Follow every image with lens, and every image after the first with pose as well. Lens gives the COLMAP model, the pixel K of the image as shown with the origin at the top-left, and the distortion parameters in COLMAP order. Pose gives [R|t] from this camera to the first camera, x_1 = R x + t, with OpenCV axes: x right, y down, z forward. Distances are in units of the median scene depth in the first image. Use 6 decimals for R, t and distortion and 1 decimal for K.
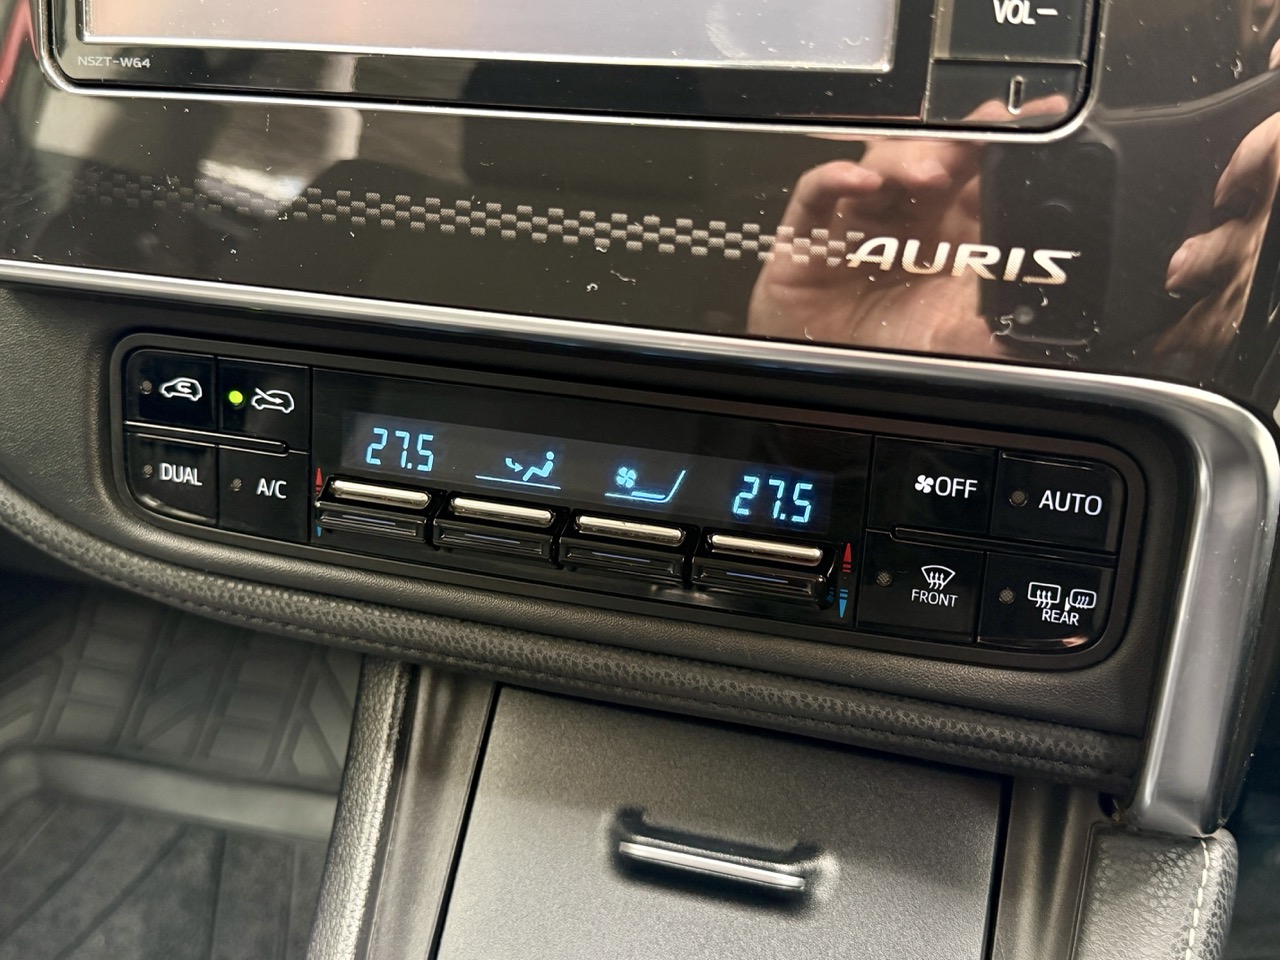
lens RADIAL K [[1428.3, 0, 640.0], [0, 1428.3, 480.0], [0, 0, 1]] dist [0.311398, -1.045352]
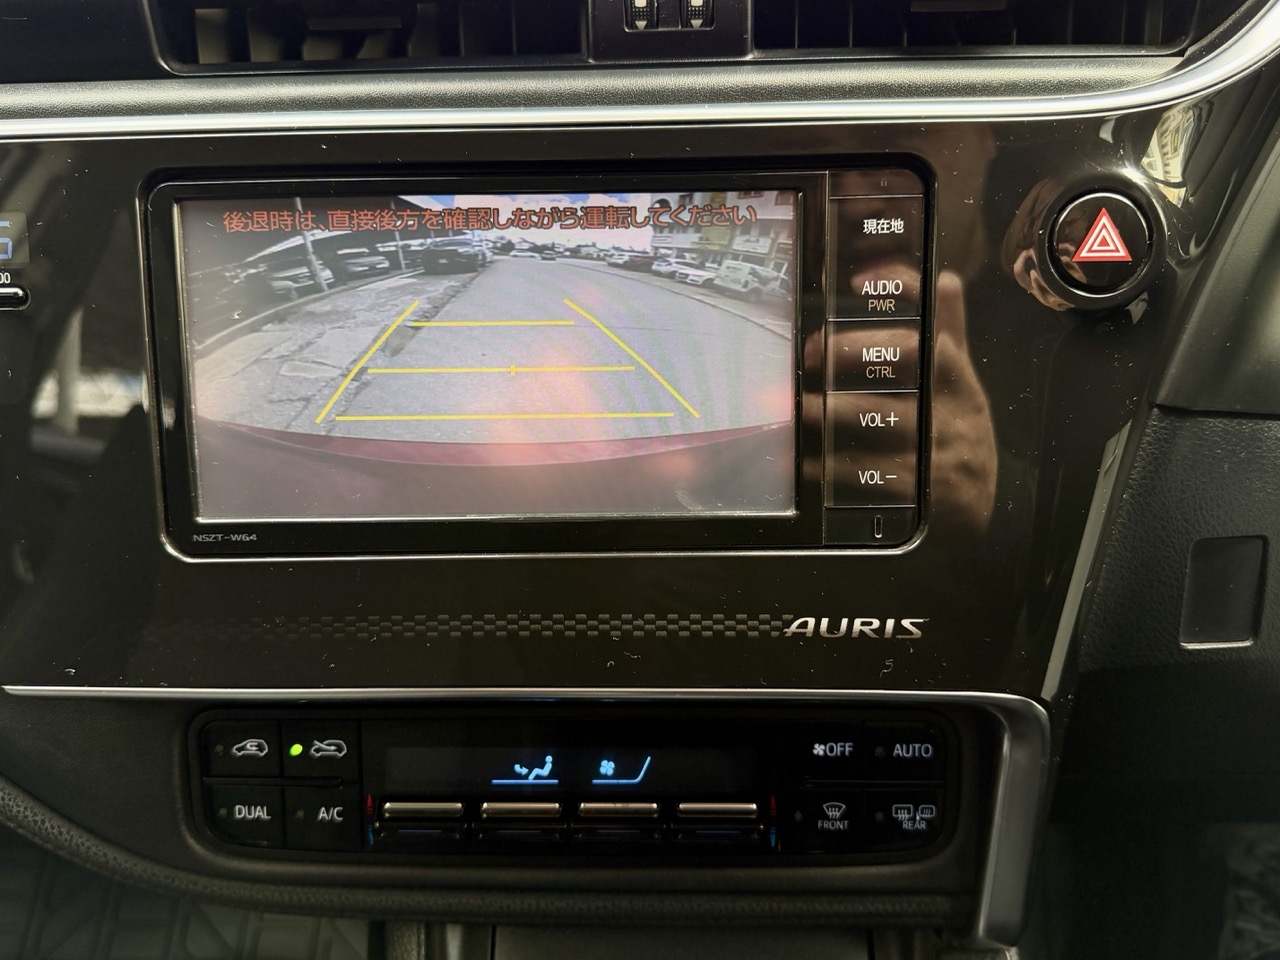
lens RADIAL K [[1151.9, 0, 640.0], [0, 1151.9, 480.0], [0, 0, 1]] dist [0.156918, -0.392106]
pose [[0.959945, -0.105401, 0.259608, -0.261482], [0.128538, 0.988957, -0.073775, -0.205912], [-0.248965, 0.104189, 0.962892, -0.141191]]
